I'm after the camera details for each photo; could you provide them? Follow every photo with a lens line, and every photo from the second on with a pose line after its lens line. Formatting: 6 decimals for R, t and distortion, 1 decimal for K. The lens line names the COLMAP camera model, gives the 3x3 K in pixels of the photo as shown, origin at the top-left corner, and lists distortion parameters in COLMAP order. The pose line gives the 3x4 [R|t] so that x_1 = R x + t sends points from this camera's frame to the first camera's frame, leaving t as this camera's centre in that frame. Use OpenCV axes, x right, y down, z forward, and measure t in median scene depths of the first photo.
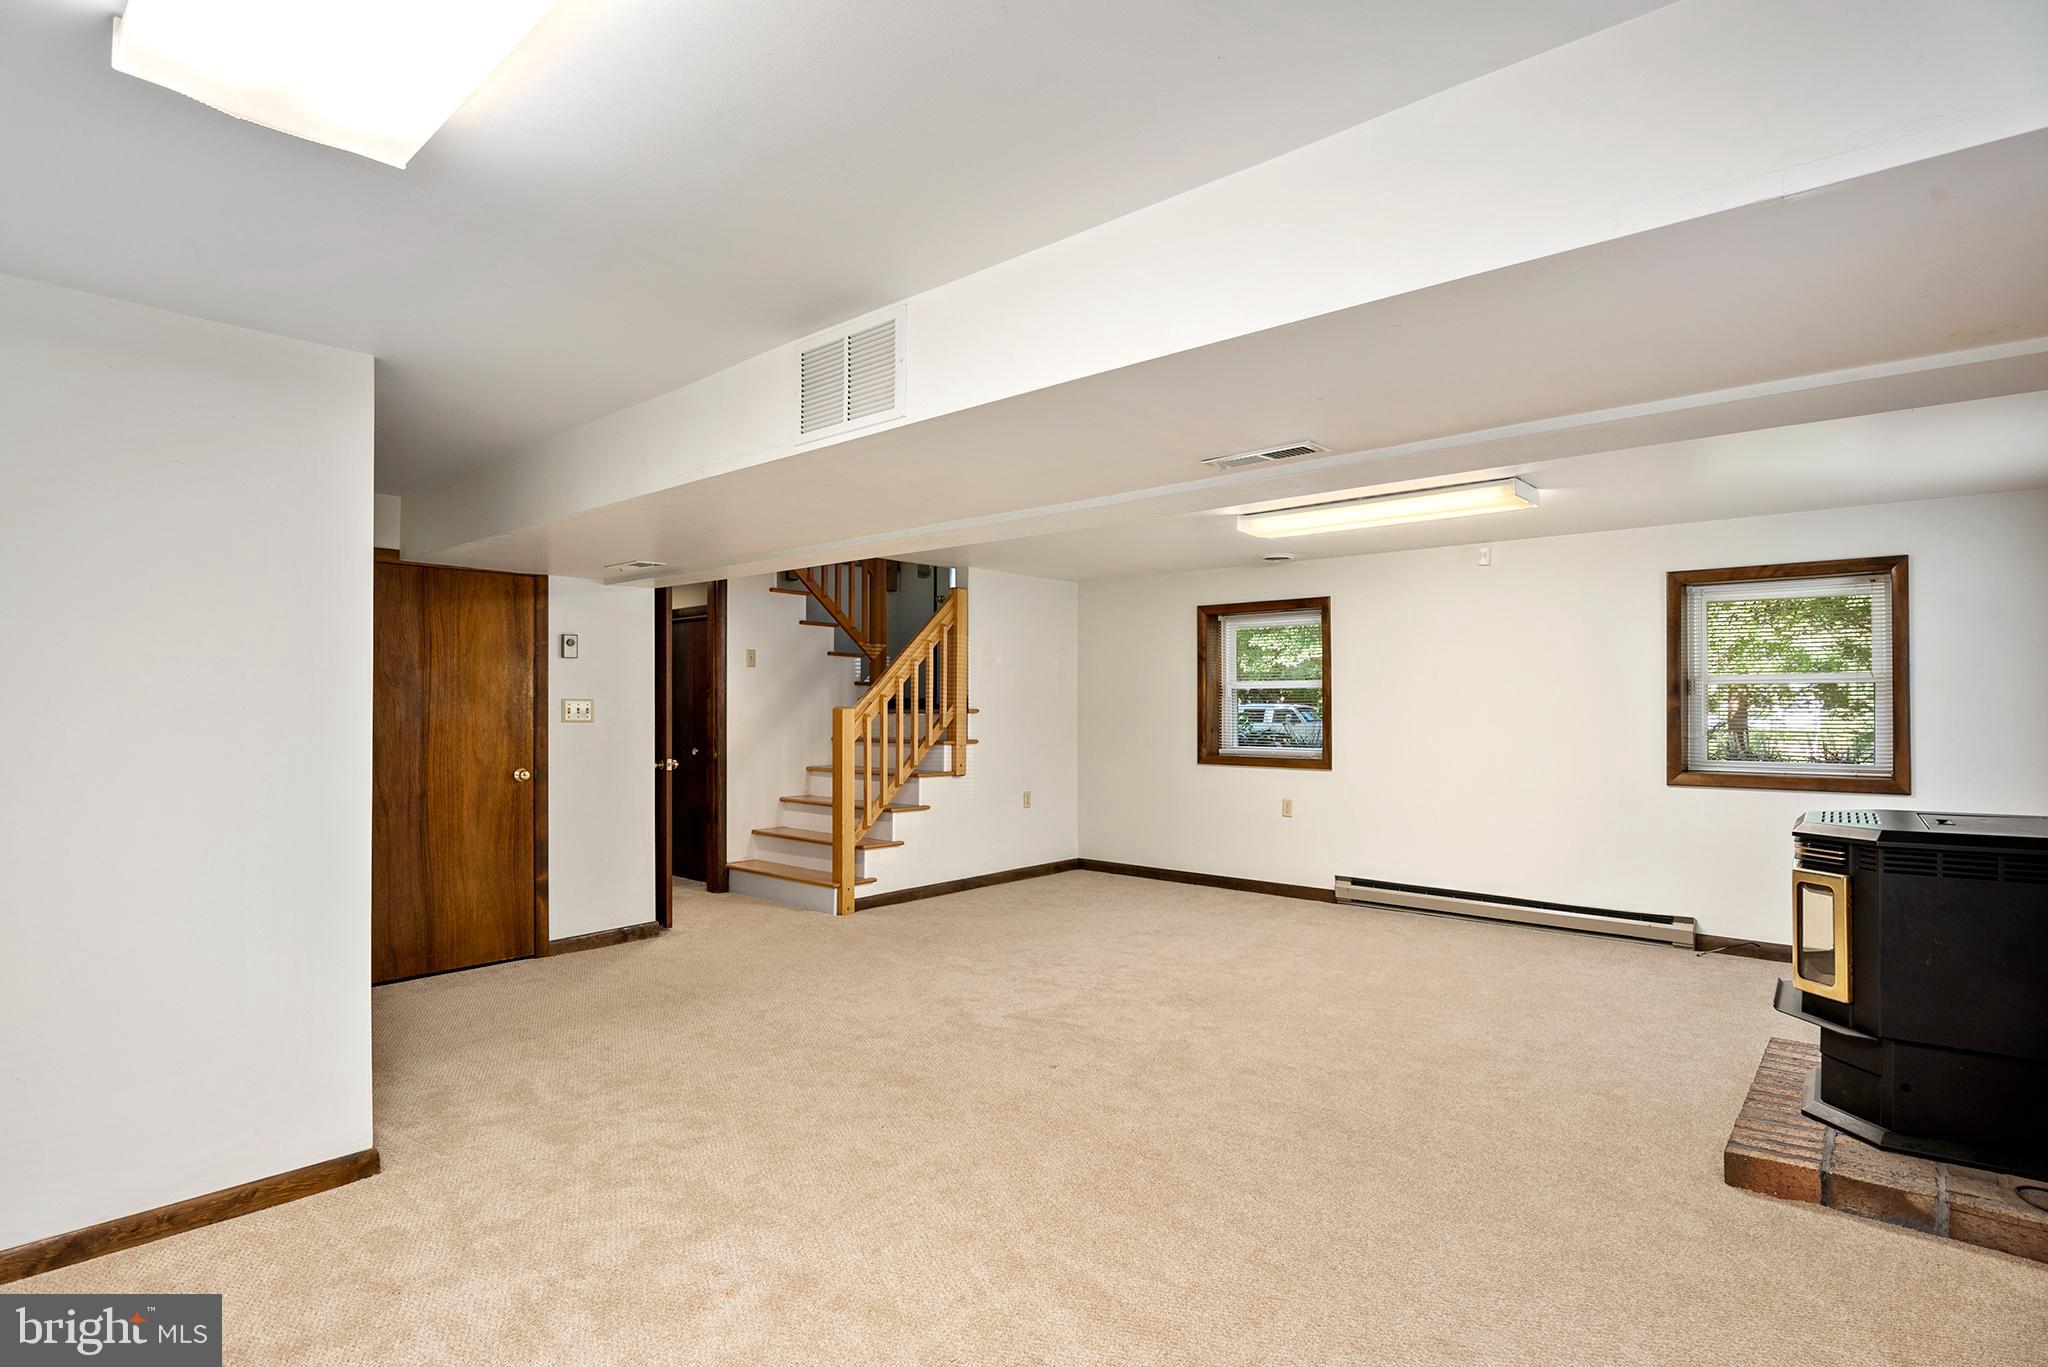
lens RADIAL K [[1018.8, 0, 1024.0], [0, 1018.8, 683.5], [0, 0, 1]] dist [-0.021235, -0.001111]
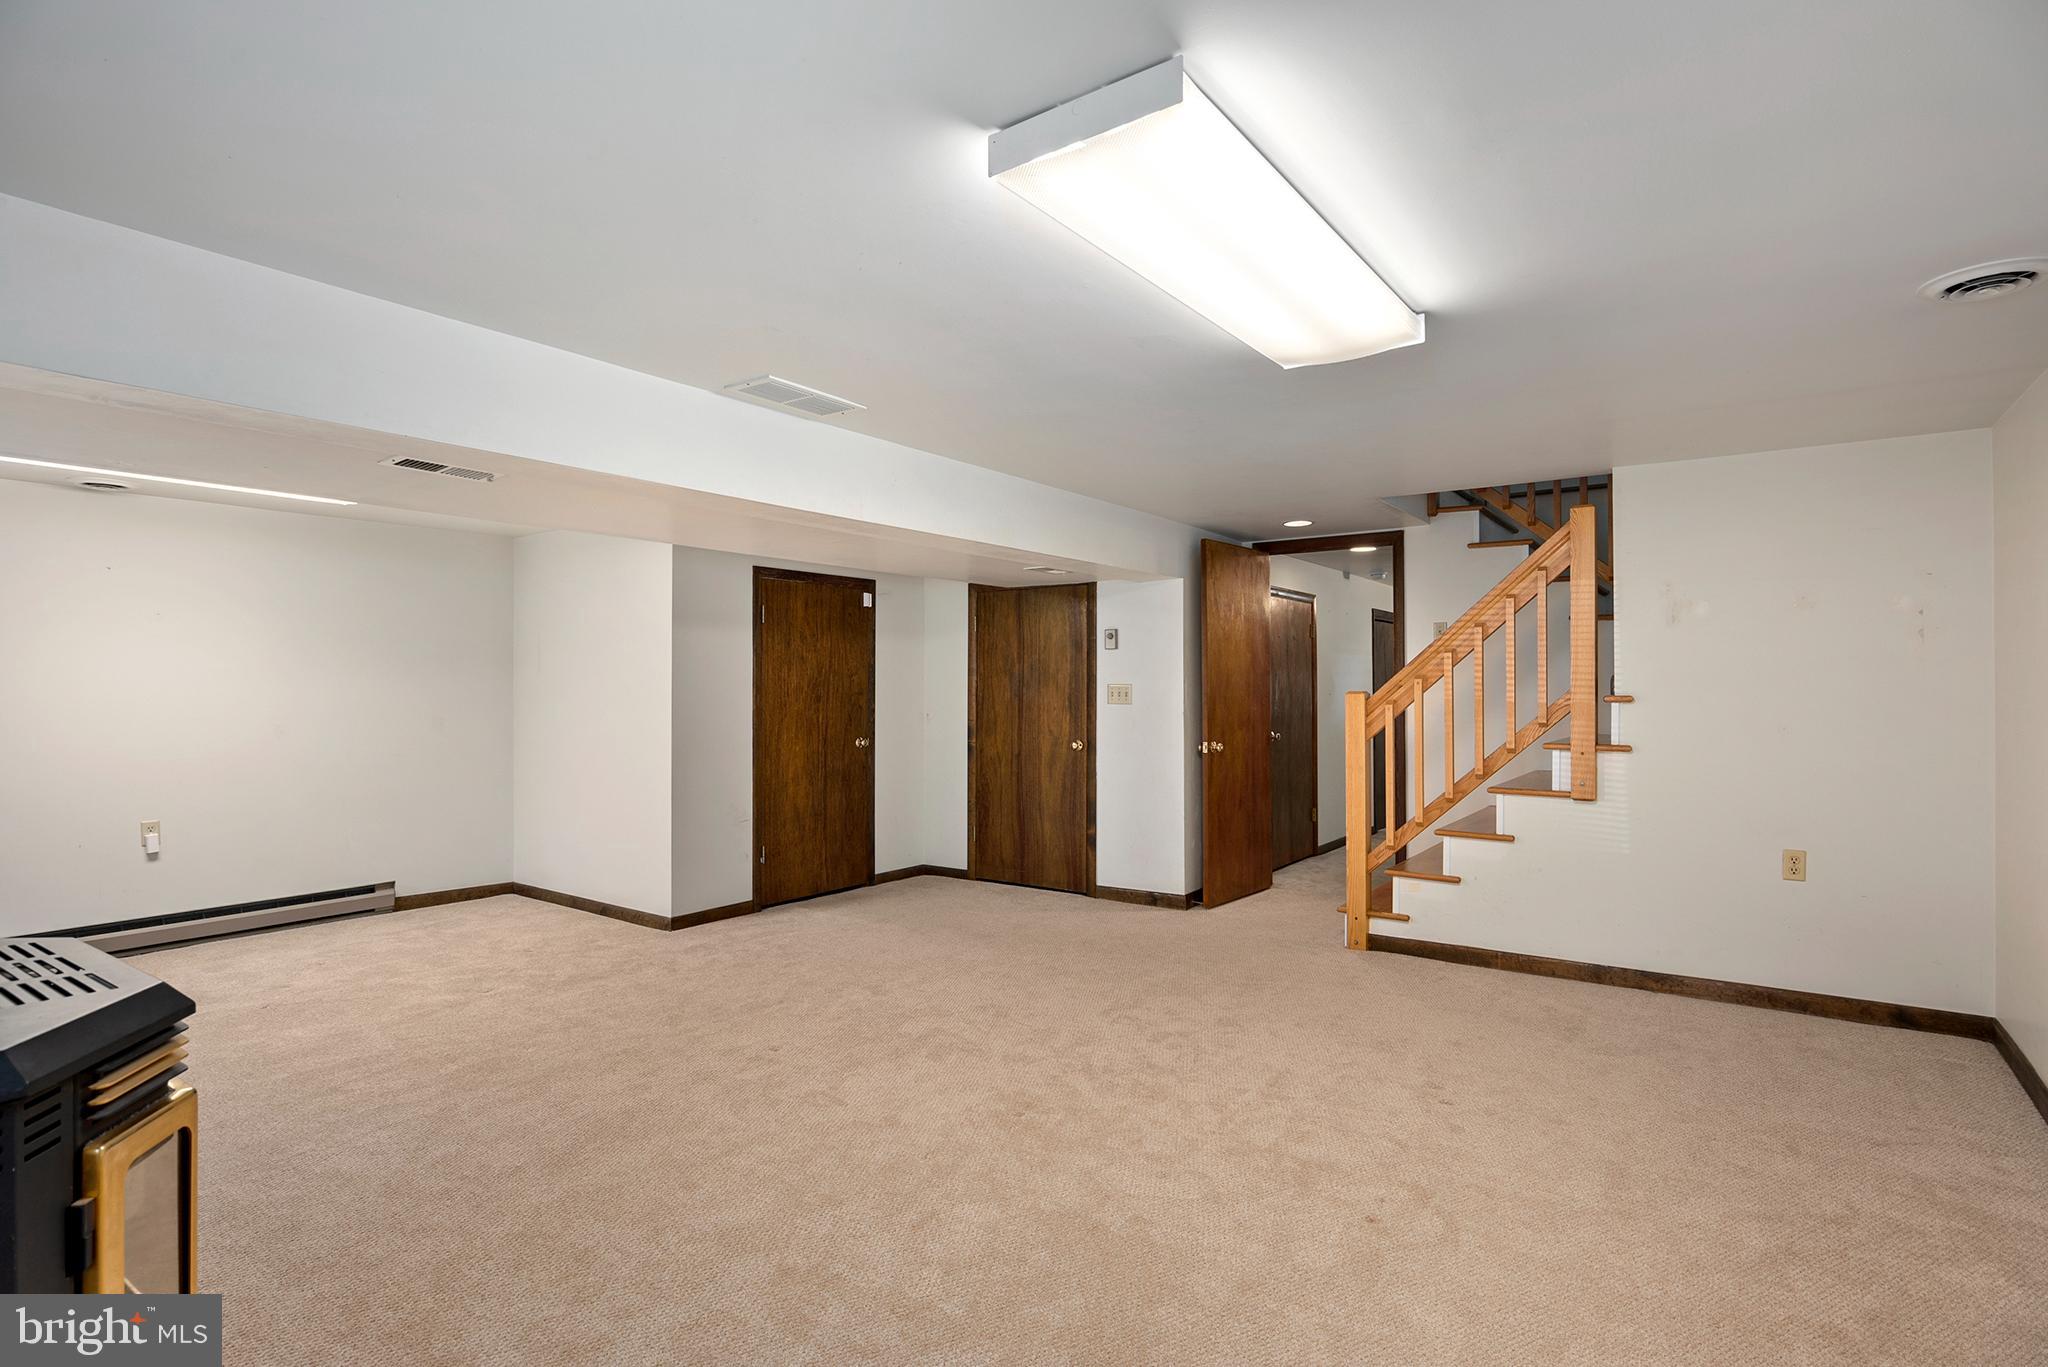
lens RADIAL K [[1018.8, 0, 1024.0], [0, 1018.8, 683.5], [0, 0, 1]] dist [-0.021235, -0.001111]
pose [[0.087609, -0.005153, -0.996142, 0.748223], [0.021009, 0.999774, -0.003325, 0.017233], [0.995933, -0.020637, 0.087697, 0.830514]]
